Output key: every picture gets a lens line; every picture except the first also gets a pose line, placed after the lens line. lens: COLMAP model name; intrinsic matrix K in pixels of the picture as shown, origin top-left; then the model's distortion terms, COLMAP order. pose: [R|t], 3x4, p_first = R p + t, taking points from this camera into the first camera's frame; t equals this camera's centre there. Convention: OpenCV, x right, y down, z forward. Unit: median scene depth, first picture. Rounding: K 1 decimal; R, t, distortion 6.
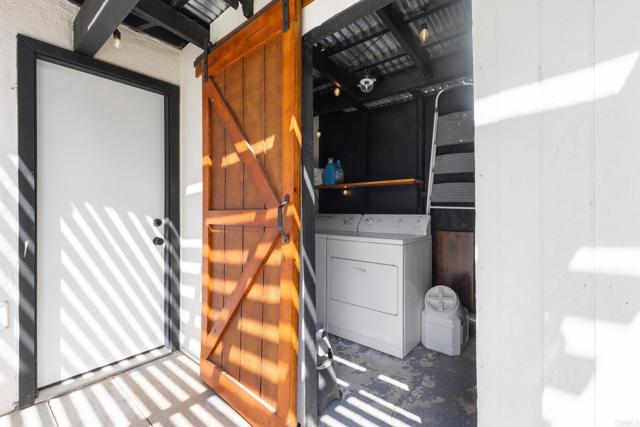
lens RADIAL K [[289.2, 0, 310.9], [0, 289.2, 214.9], [0, 0, 1]] dist [0.006252, -0.000555]
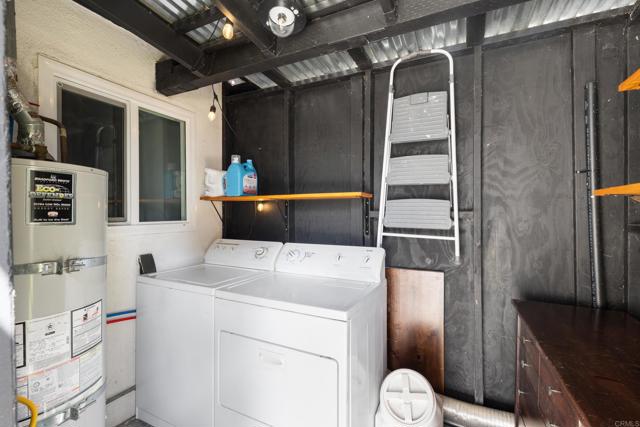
lens RADIAL K [[289.2, 0, 321.2], [0, 289.2, 214.1], [0, 0, 1]] dist [0.006252, -0.000555]
pose [[0.969064, 0.001336, 0.246807, 0.110884], [0.003738, 0.999791, -0.020091, -0.060641], [-0.246782, 0.020392, 0.968856, 0.388351]]
